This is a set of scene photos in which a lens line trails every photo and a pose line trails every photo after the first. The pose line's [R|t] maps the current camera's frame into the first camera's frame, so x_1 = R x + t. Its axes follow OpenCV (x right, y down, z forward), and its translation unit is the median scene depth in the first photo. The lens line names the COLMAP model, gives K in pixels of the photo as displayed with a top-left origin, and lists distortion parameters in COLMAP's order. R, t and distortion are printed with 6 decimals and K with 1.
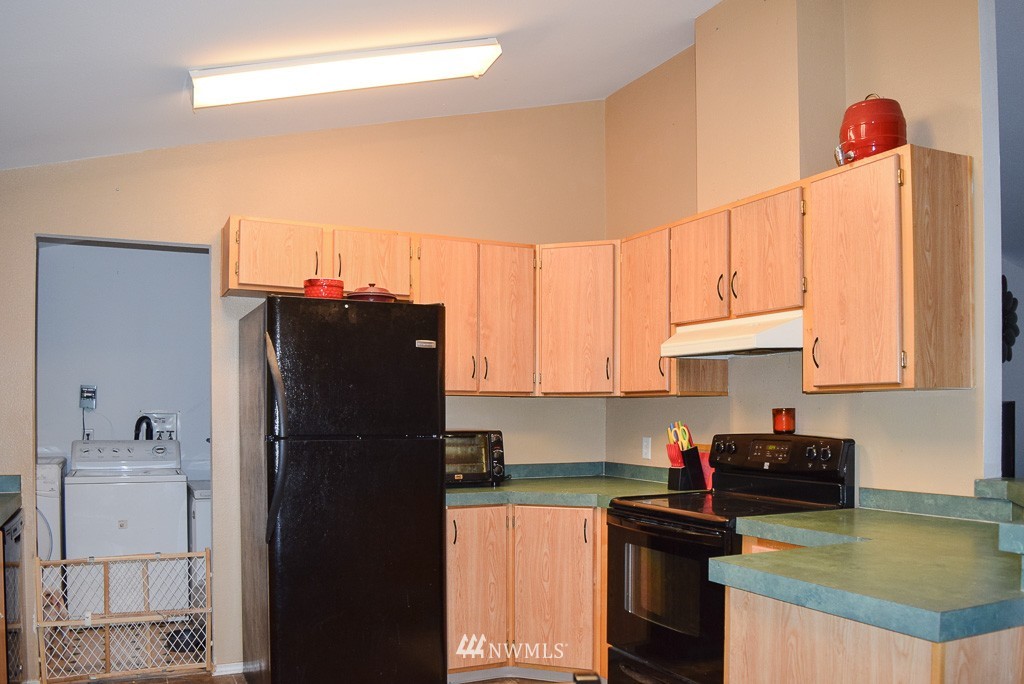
lens RADIAL K [[872.6, 0, 507.7], [0, 872.6, 404.2], [0, 0, 1]] dist [-0.088170, -0.000935]
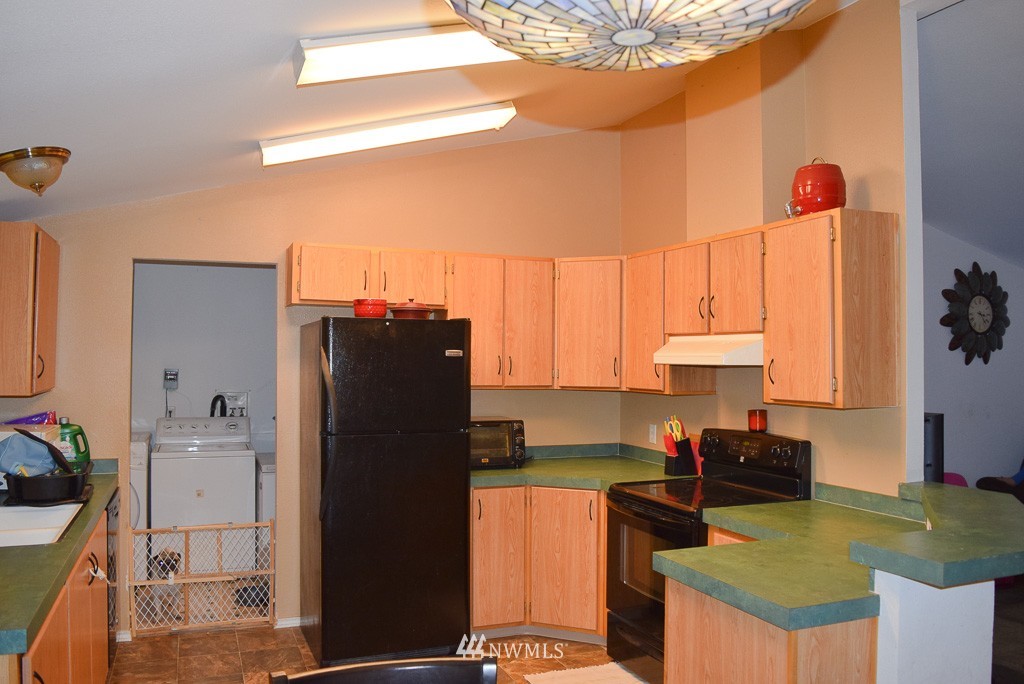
lens RADIAL K [[830.0, 0, 512.0], [0, 830.0, 342.0], [0, 0, 1]] dist [-0.074929, 0.013449]
pose [[0.998445, 0.004547, -0.055556, 0.044718], [-0.006049, 0.999620, -0.026904, -0.050316], [0.055412, 0.027198, 0.998093, -0.121678]]
